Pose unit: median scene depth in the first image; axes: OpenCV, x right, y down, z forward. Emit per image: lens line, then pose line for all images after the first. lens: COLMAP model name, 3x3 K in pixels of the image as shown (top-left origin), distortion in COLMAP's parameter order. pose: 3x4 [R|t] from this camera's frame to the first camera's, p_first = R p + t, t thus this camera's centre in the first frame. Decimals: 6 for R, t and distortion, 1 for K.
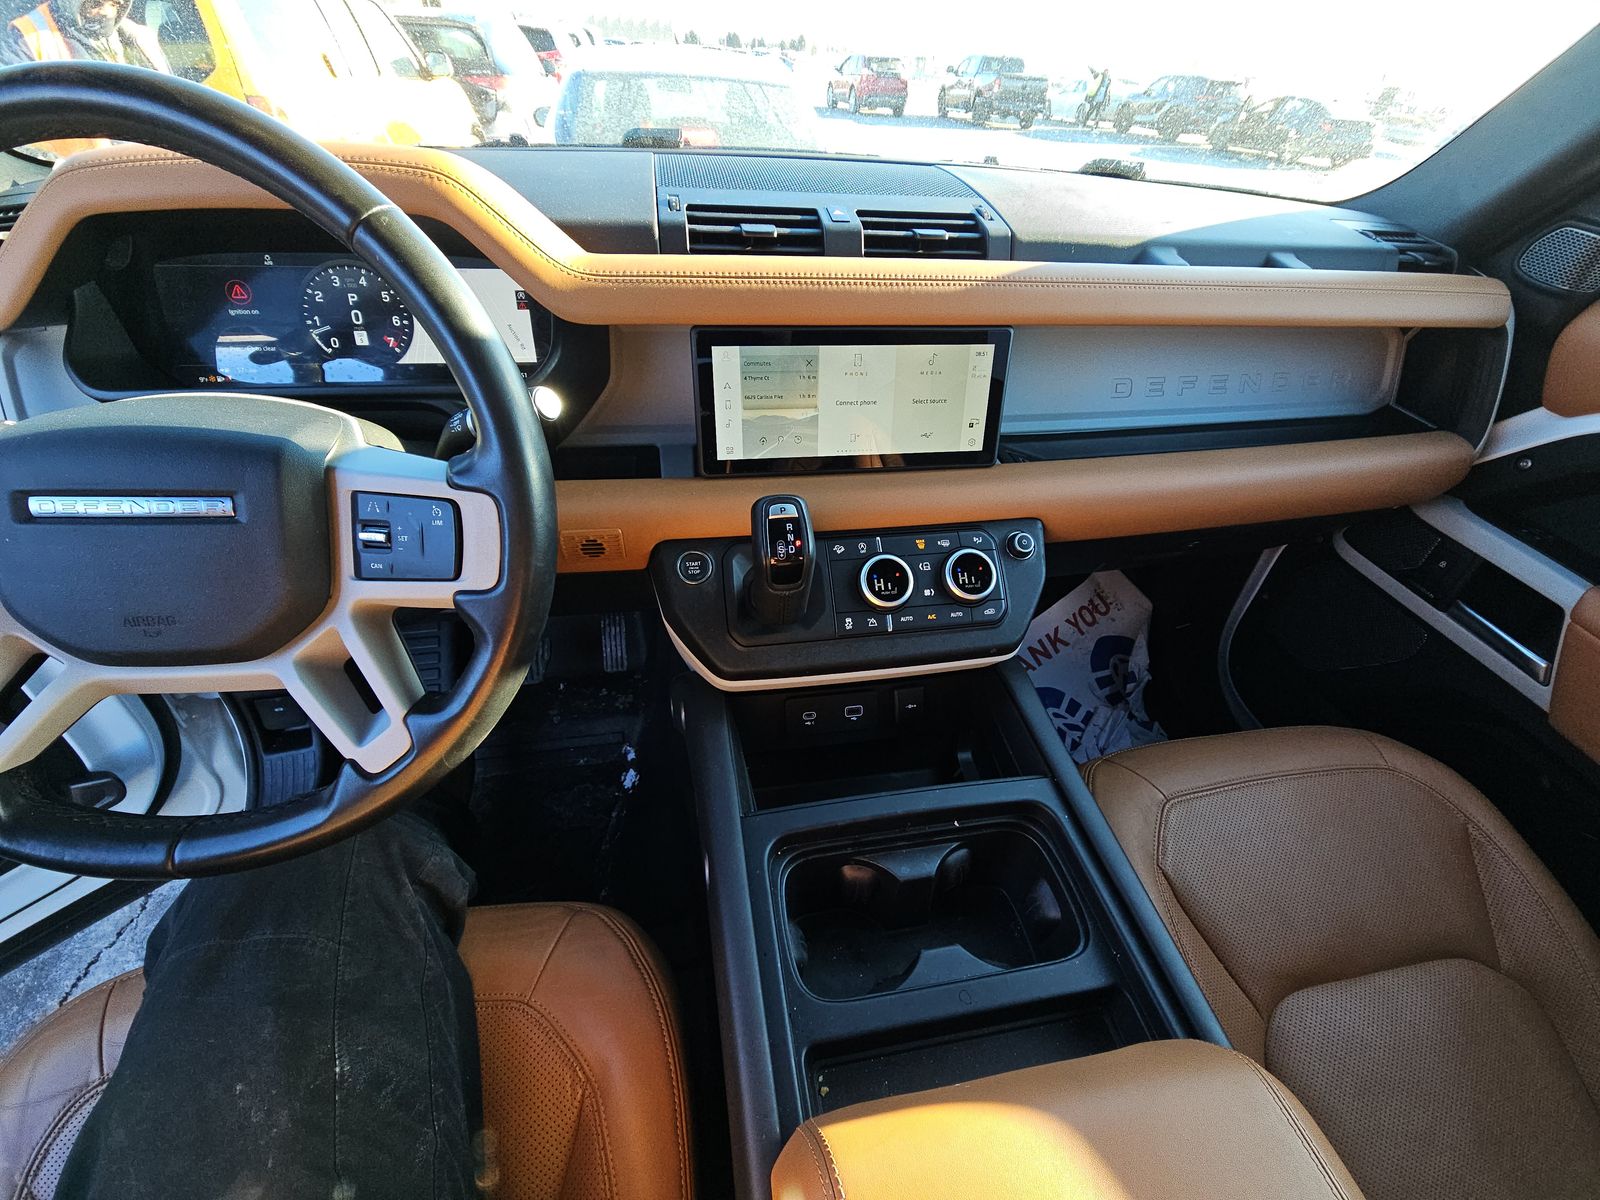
lens RADIAL K [[650.2, 0, 800.0], [0, 650.2, 600.0], [0, 0, 1]] dist [0.021755, -0.013615]
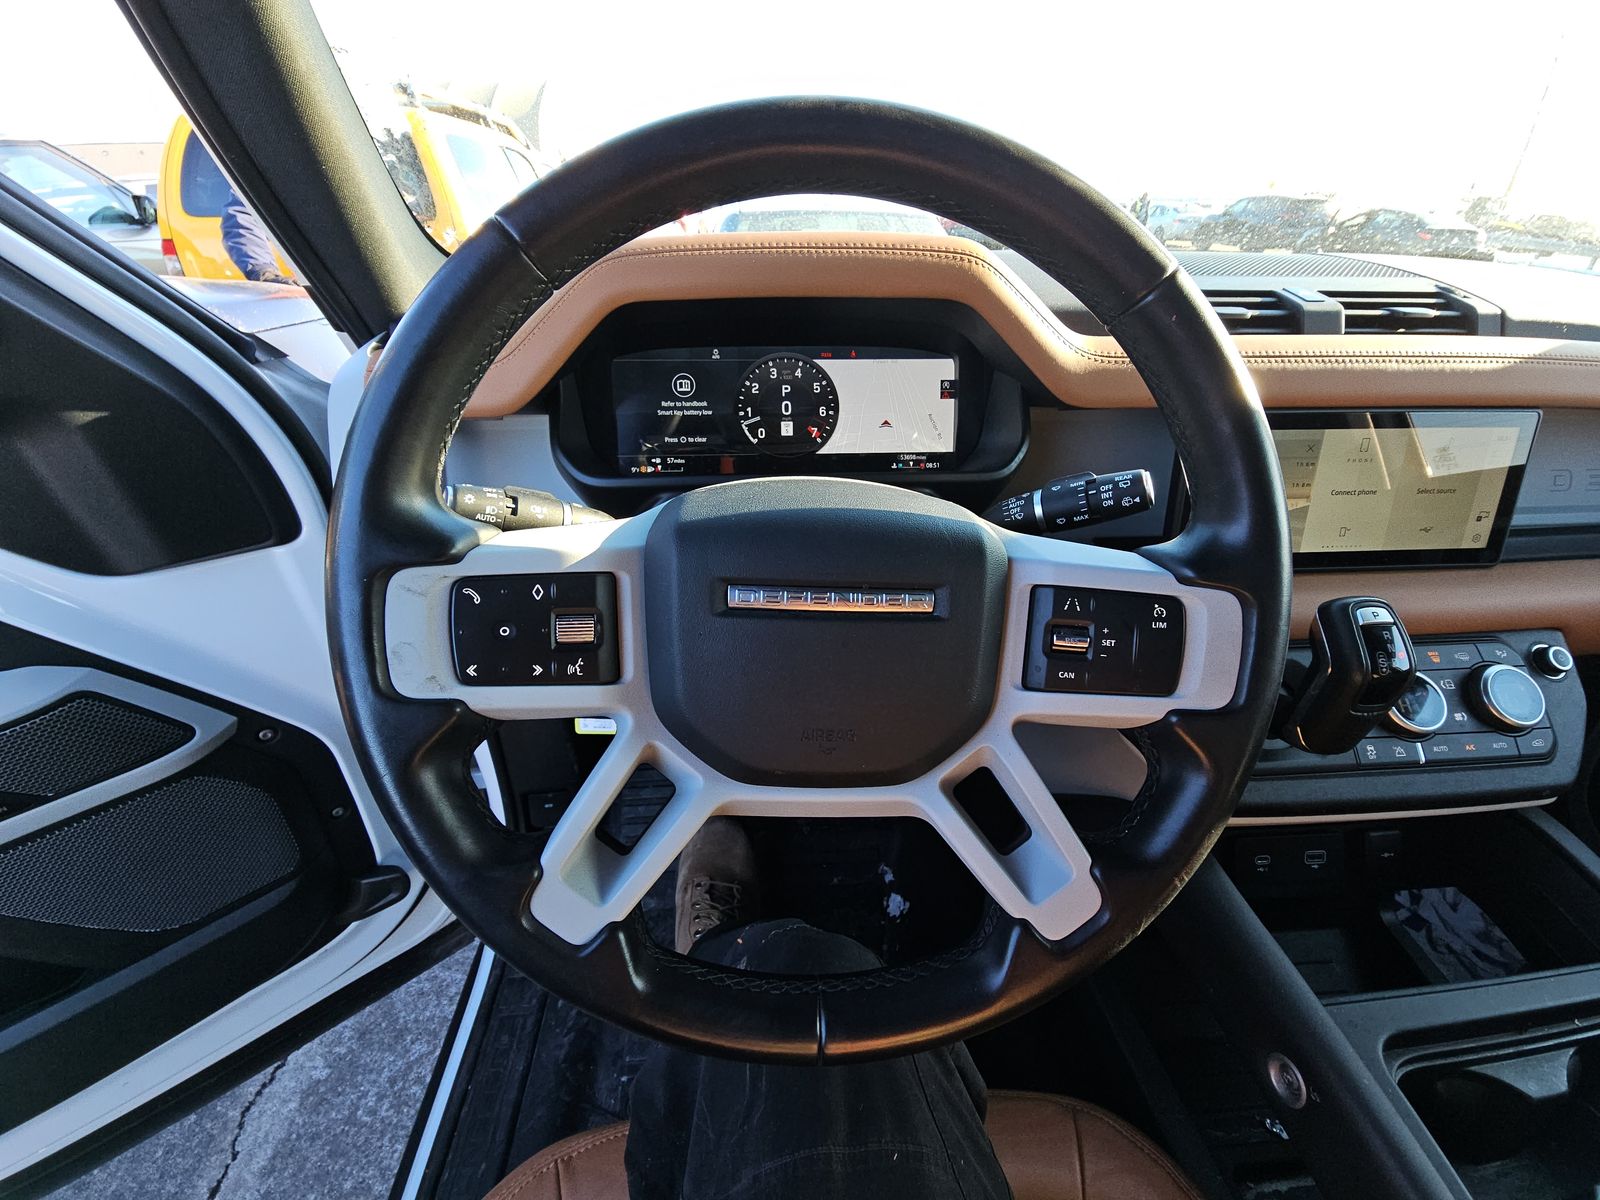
lens RADIAL K [[653.9, 0, 800.0], [0, 653.9, 600.0], [0, 0, 1]] dist [0.004013, -0.000183]
pose [[0.994299, 0.019589, -0.104816, -0.547385], [-0.034567, 0.989112, -0.143051, -0.009868], [0.100872, 0.145858, 0.984149, 0.084720]]
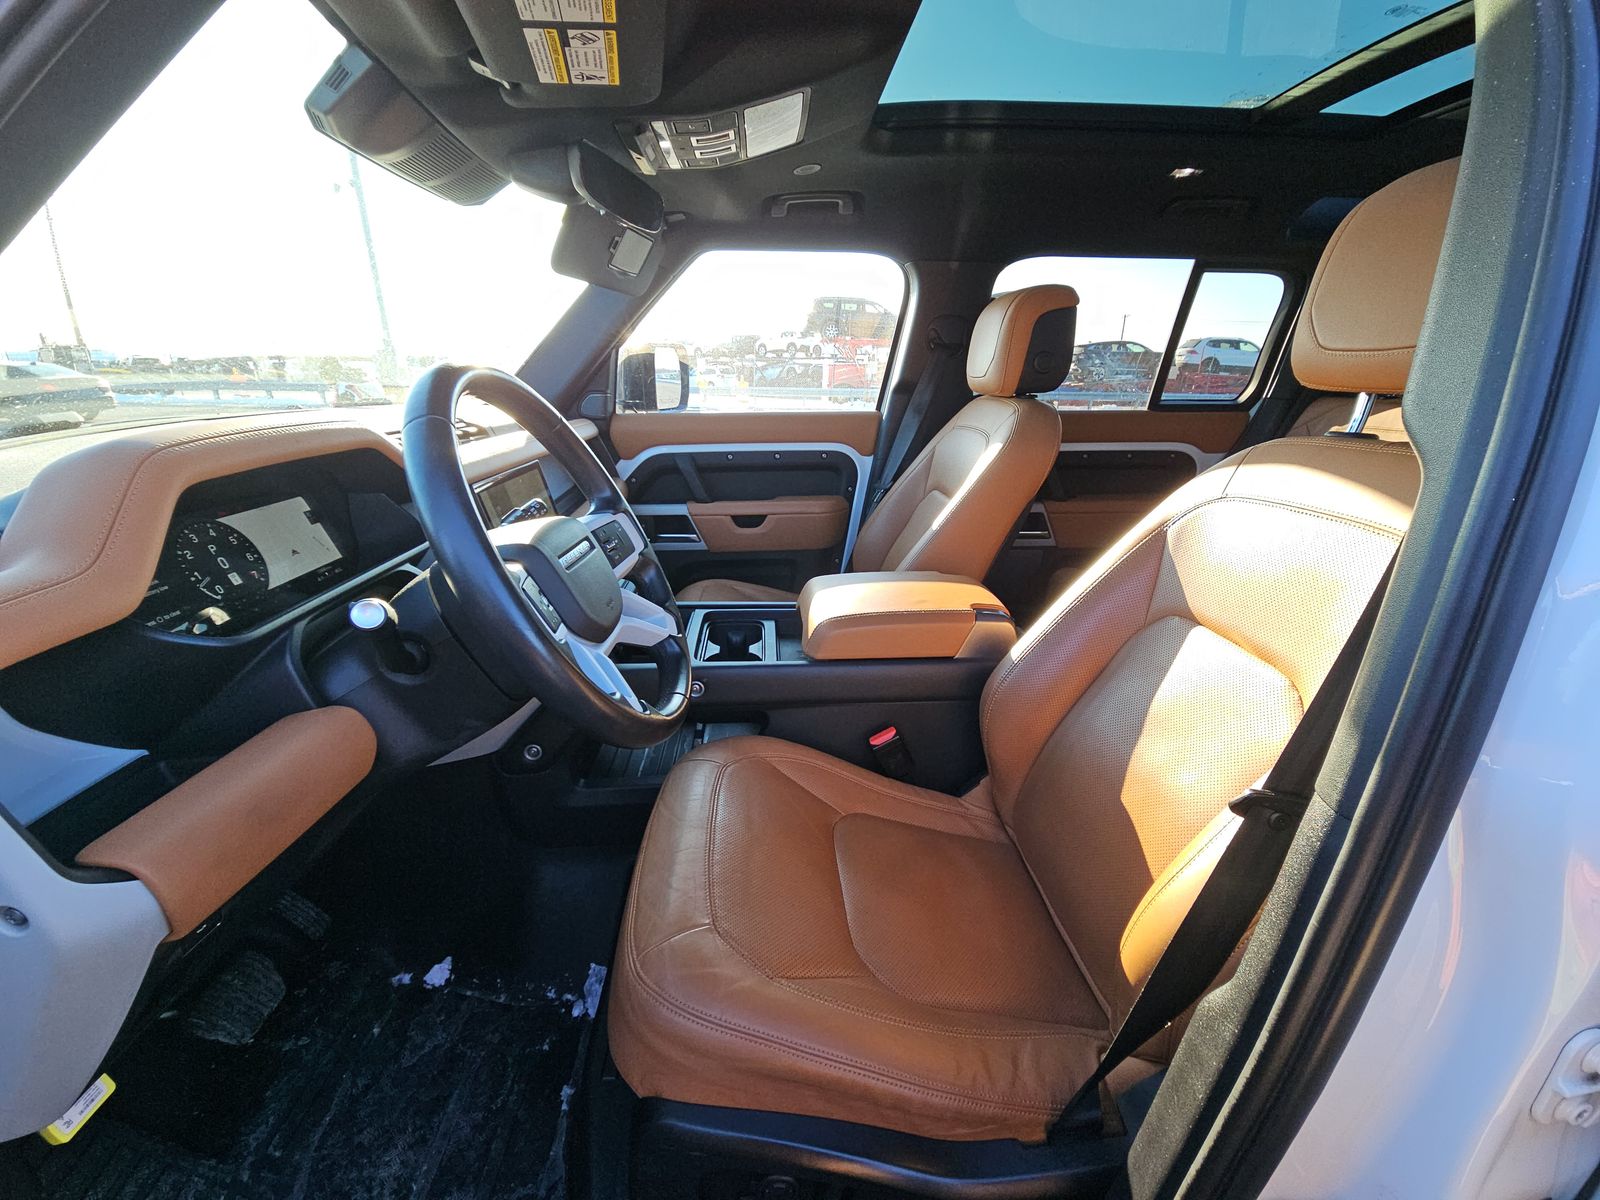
lens RADIAL K [[650.2, 0, 800.0], [0, 650.2, 600.0], [0, 0, 1]] dist [0.021755, -0.013615]
pose [[0.116094, -0.374412, 0.919966, -1.578264], [0.630136, 0.743724, 0.223164, -0.028988], [-0.767757, 0.553796, 0.322273, -0.041791]]
